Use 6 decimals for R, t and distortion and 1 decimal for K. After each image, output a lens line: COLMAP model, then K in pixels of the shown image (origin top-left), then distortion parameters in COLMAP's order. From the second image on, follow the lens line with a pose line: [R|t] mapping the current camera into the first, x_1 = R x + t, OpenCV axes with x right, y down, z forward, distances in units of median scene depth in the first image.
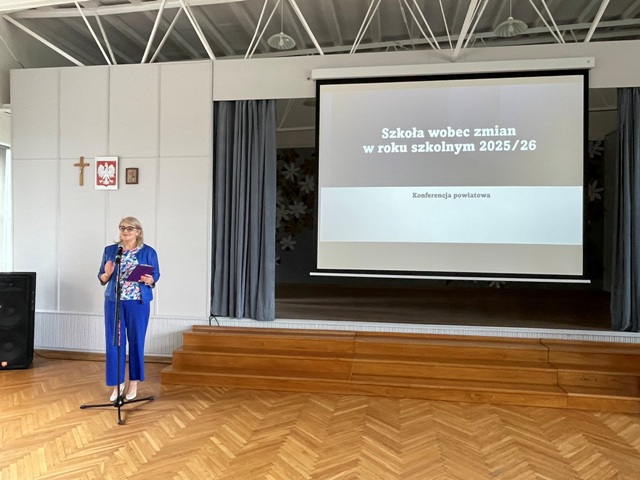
lens RADIAL K [[444.3, 0, 322.9], [0, 444.3, 238.0], [0, 0, 1]] dist [-0.000765, -0.000107]
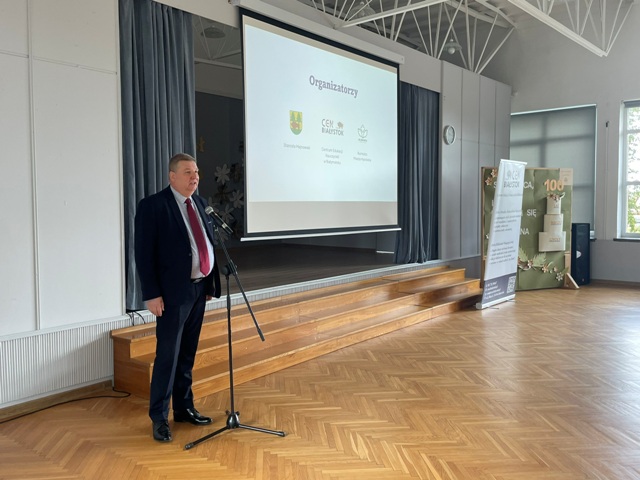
lens RADIAL K [[567.5, 0, 320.0], [0, 567.5, 240.0], [0, 0, 1]] dist [0.041215, -0.003466]
pose [[0.507712, -0.071900, 0.858522, -0.935081], [0.004141, 0.996704, 0.081023, -0.007367], [-0.861517, -0.037581, 0.506336, 0.328298]]
